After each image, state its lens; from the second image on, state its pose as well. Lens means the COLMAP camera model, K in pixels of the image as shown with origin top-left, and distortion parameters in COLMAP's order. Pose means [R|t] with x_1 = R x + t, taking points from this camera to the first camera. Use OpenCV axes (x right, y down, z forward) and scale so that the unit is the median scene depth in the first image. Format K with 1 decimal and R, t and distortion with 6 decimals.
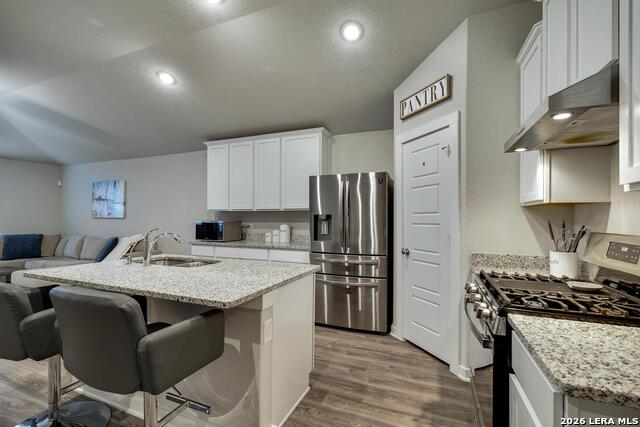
lens RADIAL K [[287.5, 0, 317.4], [0, 287.5, 214.4], [0, 0, 1]] dist [-0.011302, -0.000407]
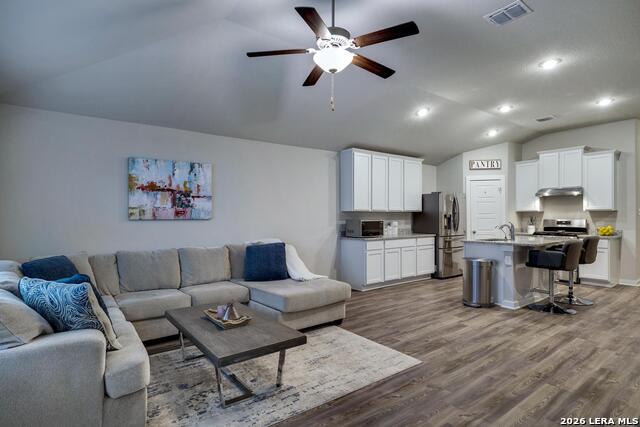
lens RADIAL K [[340.3, 0, 319.2], [0, 340.3, 214.5], [0, 0, 1]] dist [-0.006410, -0.000760]
pose [[0.507493, -0.000269, 0.861656, -1.910552], [-0.001802, 0.999997, 0.001374, 0.000038], [-0.861654, -0.002250, 0.507491, 0.549545]]
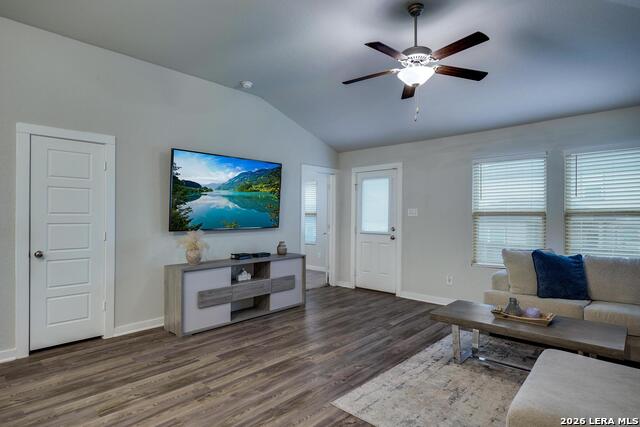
lens RADIAL K [[360.5, 0, 325.4], [0, 360.5, 209.0], [0, 0, 1]] dist [-0.002659, -0.000535]
pose [[-0.336527, -0.020118, -0.941459, -0.494463], [0.002528, 0.999749, -0.022267, 0.004750], [0.941671, -0.009873, -0.336391, 0.952338]]
